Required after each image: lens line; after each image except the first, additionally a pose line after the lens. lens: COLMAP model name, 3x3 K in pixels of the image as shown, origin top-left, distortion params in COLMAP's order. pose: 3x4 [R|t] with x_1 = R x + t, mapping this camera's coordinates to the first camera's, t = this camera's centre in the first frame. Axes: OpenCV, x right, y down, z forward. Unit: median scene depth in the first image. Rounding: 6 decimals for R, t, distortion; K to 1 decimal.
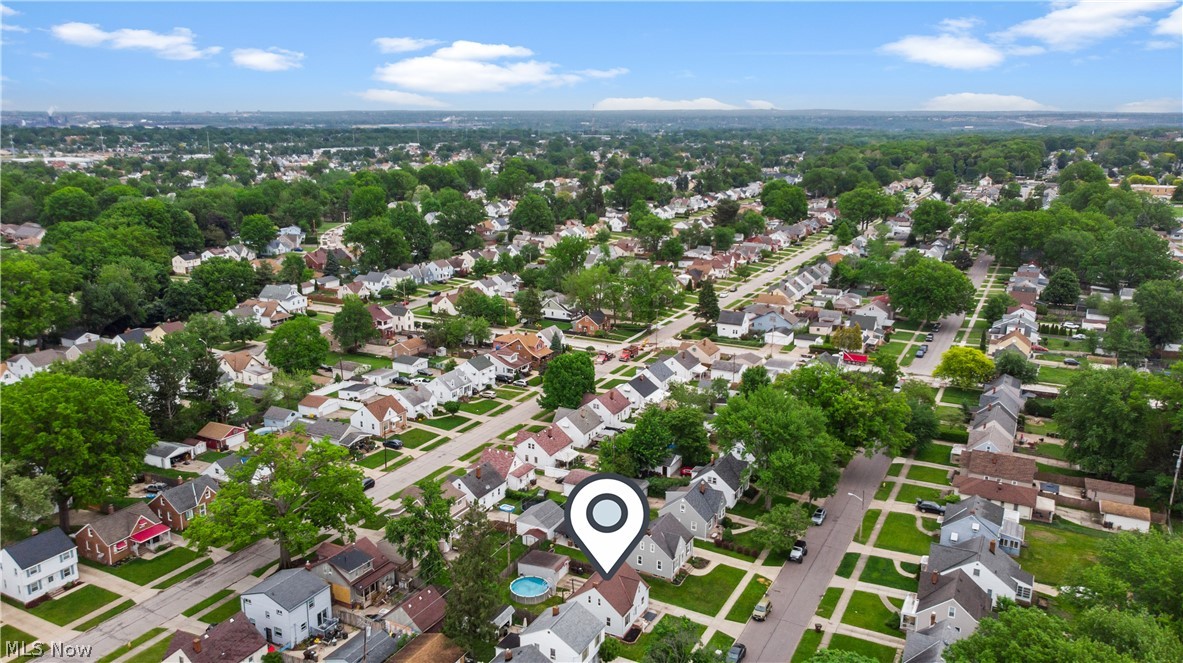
lens RADIAL K [[884.5, 0, 591.5], [0, 884.5, 331.5], [0, 0, 1]] dist [0.007558, 0.074803]
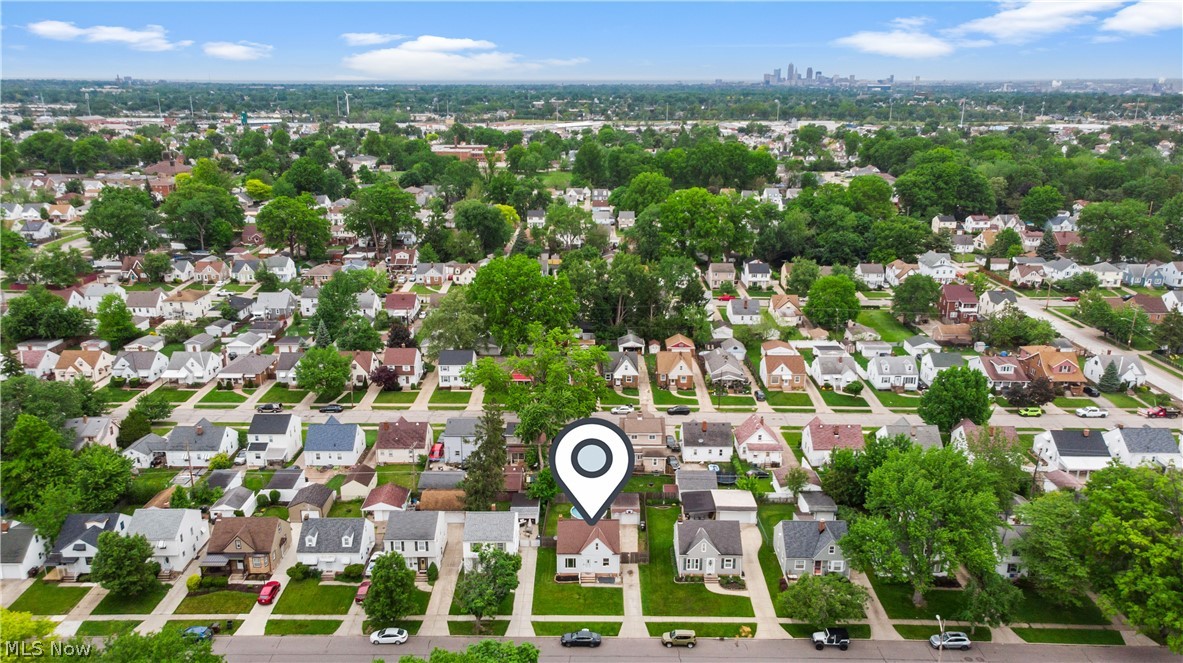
lens RADIAL K [[874.3, 0, 591.5], [0, 874.3, 331.5], [0, 0, 1]] dist [0.028857, 0.004803]
pose [[0.457820, 0.243707, -0.854990, 0.502461], [-0.212096, 0.963867, 0.161170, -0.064303], [0.863375, 0.107553, 0.492967, 0.276975]]
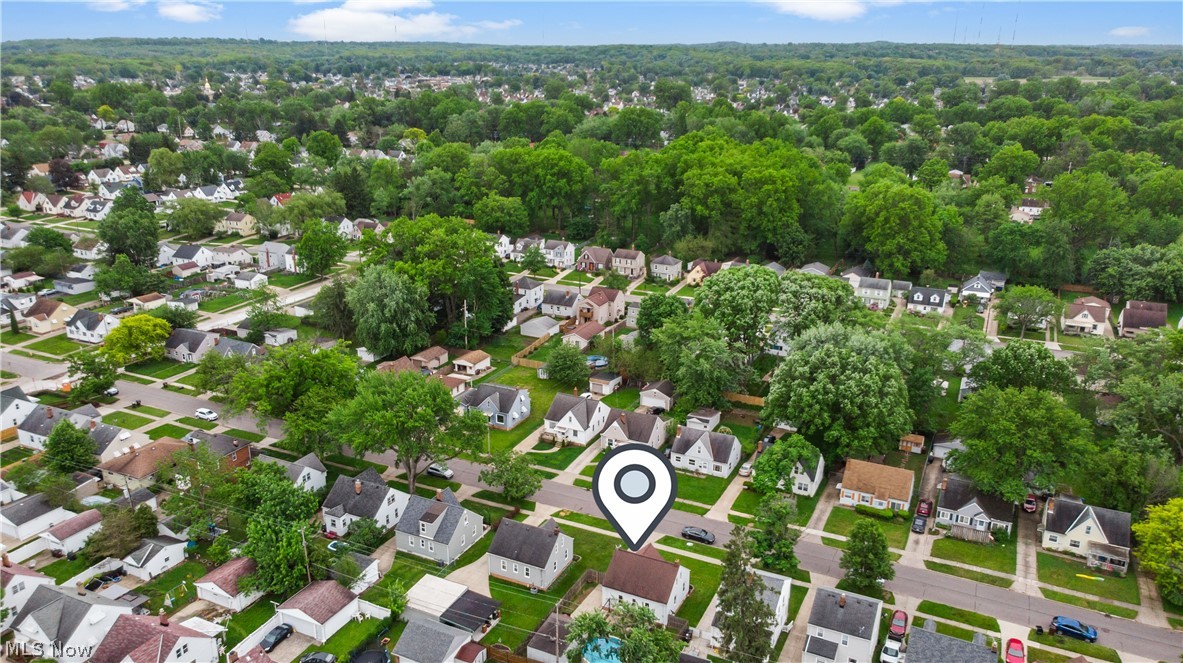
lens RADIAL K [[874.3, 0, 591.5], [0, 874.3, 331.5], [0, 0, 1]] dist [0.028857, 0.004803]
pose [[-0.029014, -0.309470, 0.950466, -0.460260], [0.231042, 0.923042, 0.307594, -0.142711], [-0.972511, 0.228522, 0.044719, 0.567920]]
